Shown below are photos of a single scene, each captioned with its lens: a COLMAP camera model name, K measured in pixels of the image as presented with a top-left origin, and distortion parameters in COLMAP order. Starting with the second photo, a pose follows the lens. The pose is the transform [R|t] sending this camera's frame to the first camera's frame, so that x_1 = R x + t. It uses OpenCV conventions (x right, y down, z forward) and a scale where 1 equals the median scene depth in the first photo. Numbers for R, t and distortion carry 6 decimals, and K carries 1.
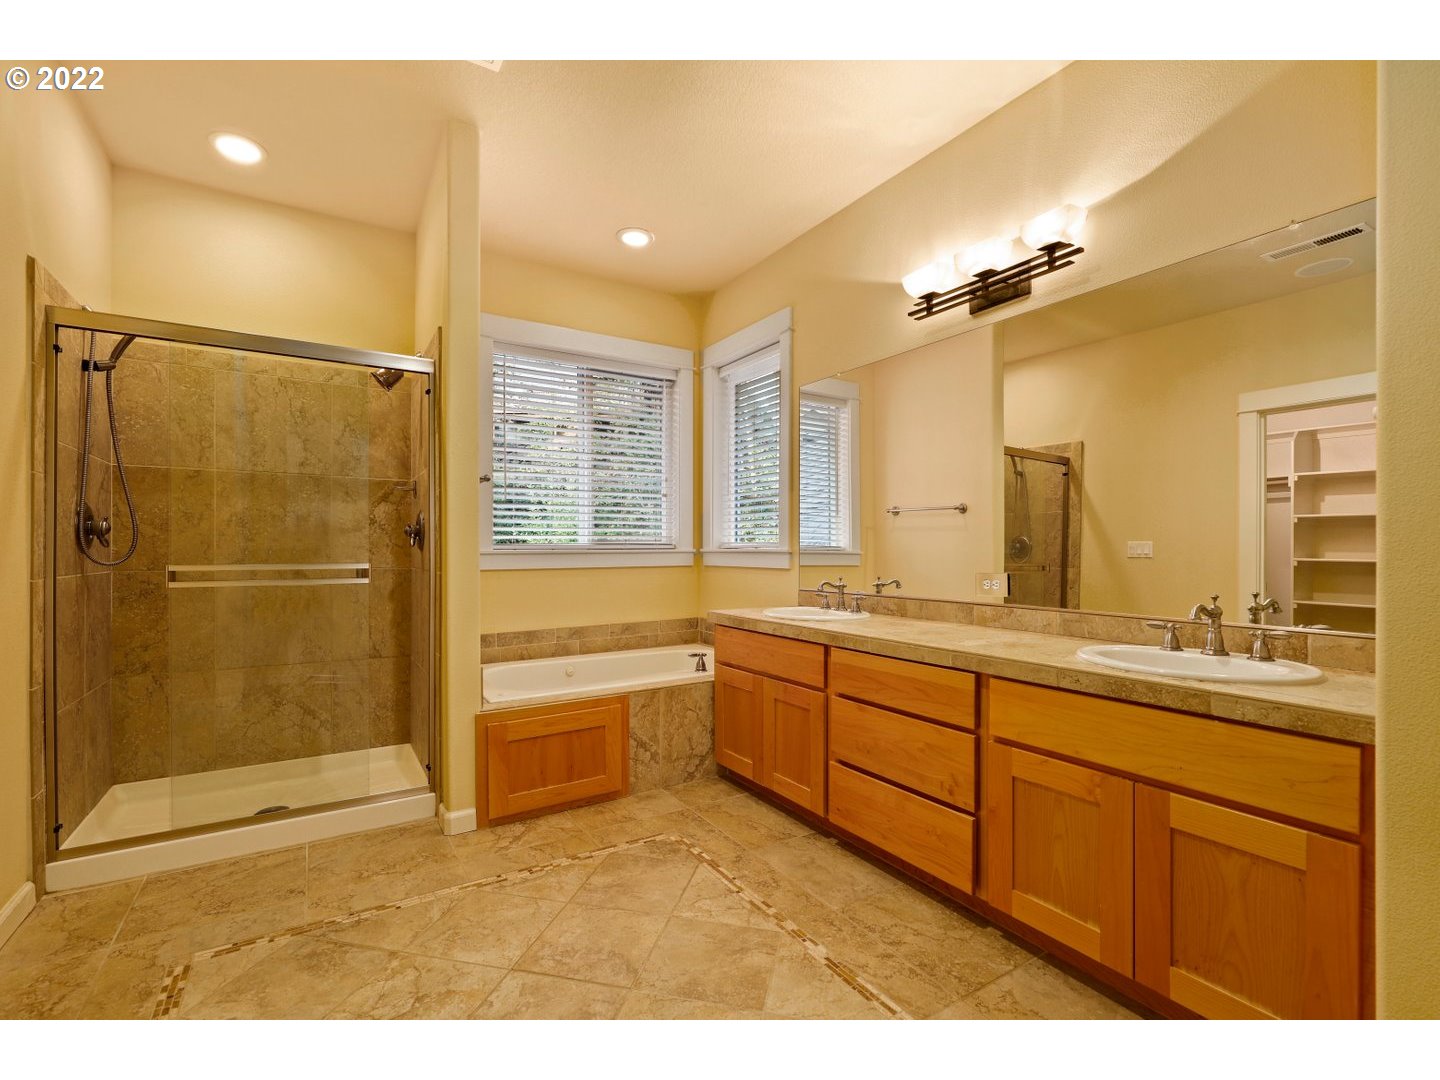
lens RADIAL K [[649.5, 0, 721.4], [0, 649.5, 543.0], [0, 0, 1]] dist [0.000839, 0.000066]
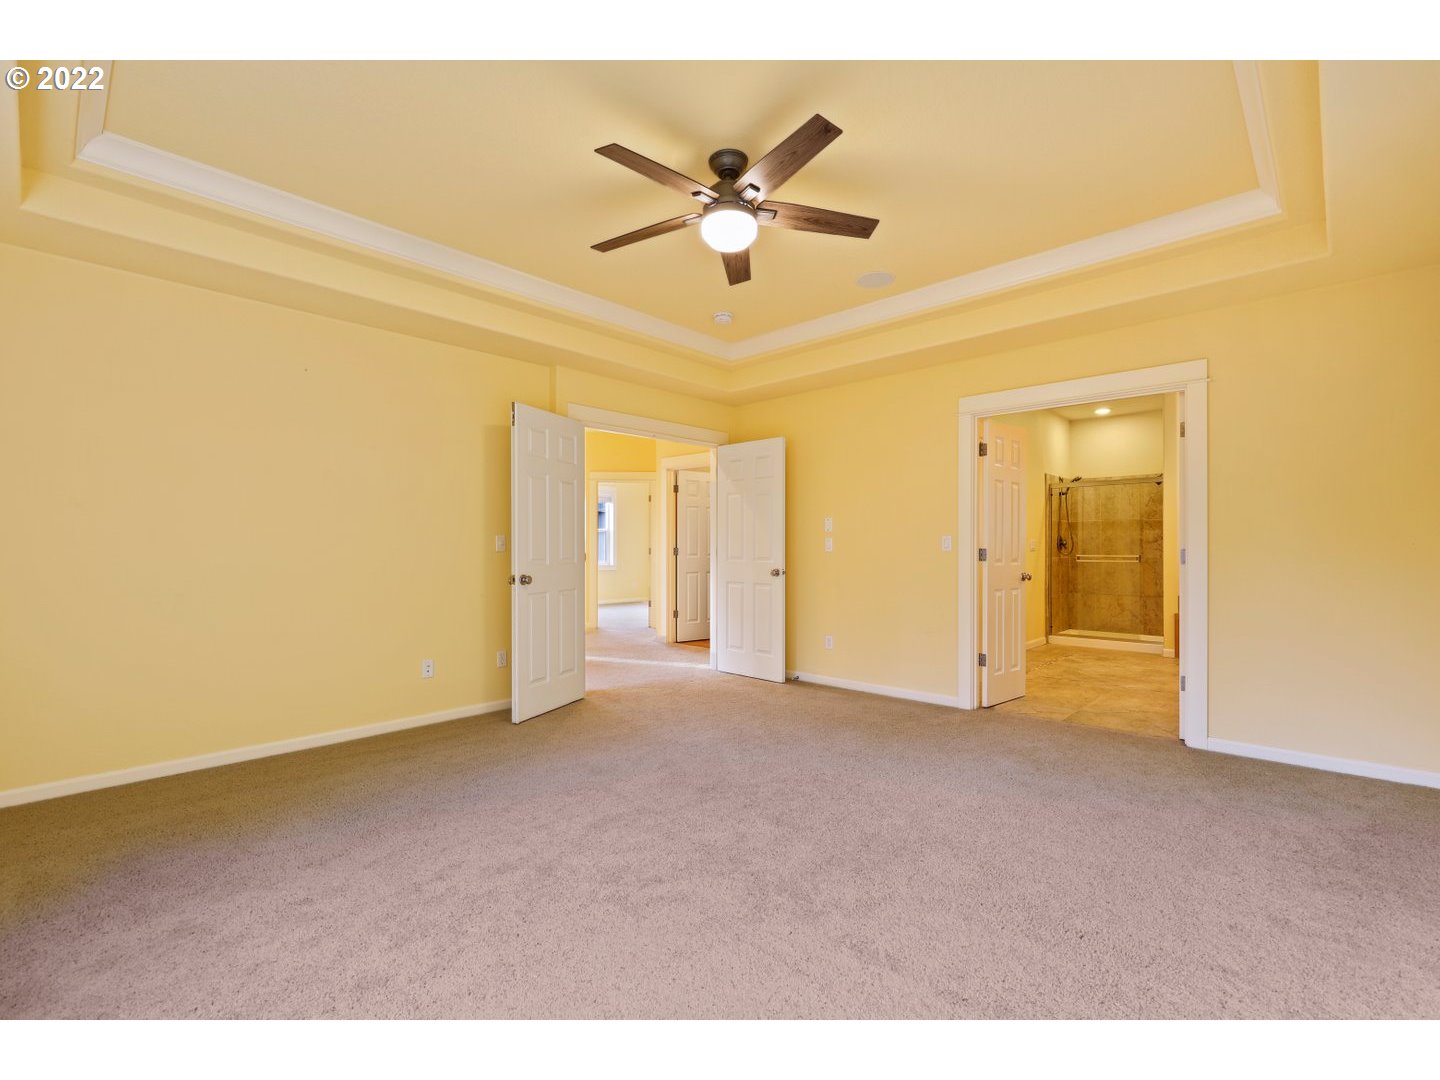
lens RADIAL K [[649.5, 0, 721.4], [0, 649.5, 543.0], [0, 0, 1]] dist [0.000839, 0.000066]
pose [[0.252030, 0.000156, -0.967719, 1.739826], [-0.004263, 0.999990, -0.000949, -0.014701], [0.967710, 0.004364, 0.252028, -1.458978]]
